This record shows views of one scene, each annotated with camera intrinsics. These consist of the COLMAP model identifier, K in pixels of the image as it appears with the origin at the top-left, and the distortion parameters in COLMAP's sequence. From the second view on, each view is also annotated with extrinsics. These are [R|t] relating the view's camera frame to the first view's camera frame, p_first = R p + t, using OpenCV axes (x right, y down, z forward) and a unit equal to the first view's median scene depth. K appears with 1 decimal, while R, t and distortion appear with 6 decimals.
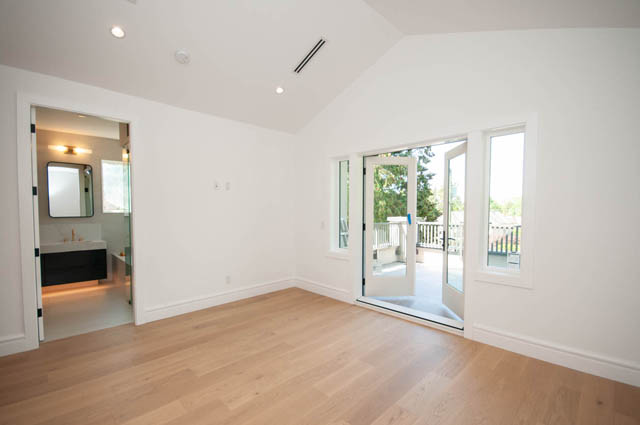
lens RADIAL K [[289.2, 0, 320.0], [0, 289.2, 212.5], [0, 0, 1]] dist [0.001257, 0.000119]
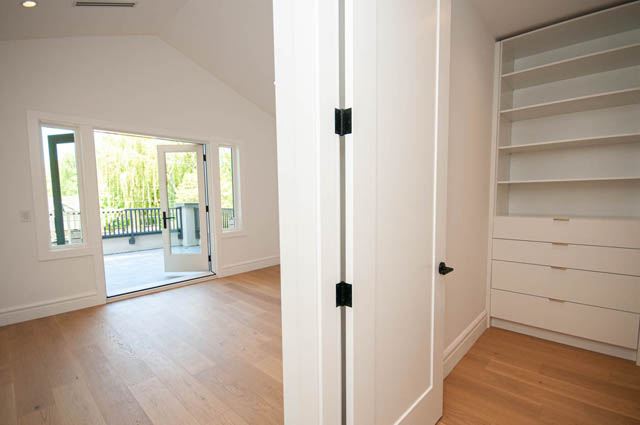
lens RADIAL K [[306.3, 0, 320.0], [0, 306.3, 212.5], [0, 0, 1]] dist [0.049643, 0.000080]
pose [[-0.041170, -0.055857, 0.997590, -1.206494], [0.022330, 0.998135, 0.056809, 0.014115], [-0.998903, 0.024615, -0.039846, 0.576134]]
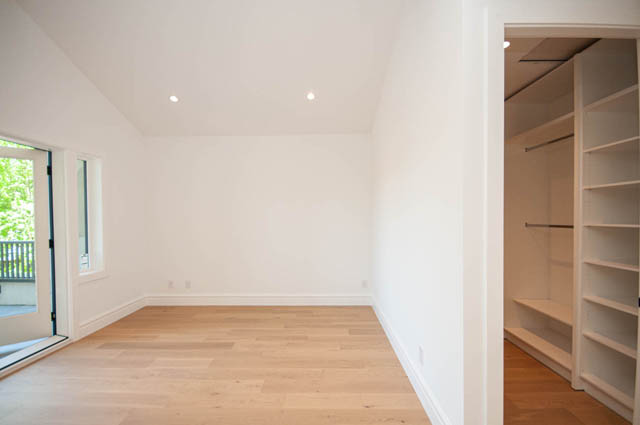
lens RADIAL K [[289.2, 0, 320.0], [0, 289.2, 212.5], [0, 0, 1]] dist [0.001257, 0.000119]
pose [[-0.702422, 0.009078, 0.711703, -0.969970], [0.012740, 0.999919, -0.000180, -0.030602], [-0.711647, 0.008940, -0.702481, 1.197311]]
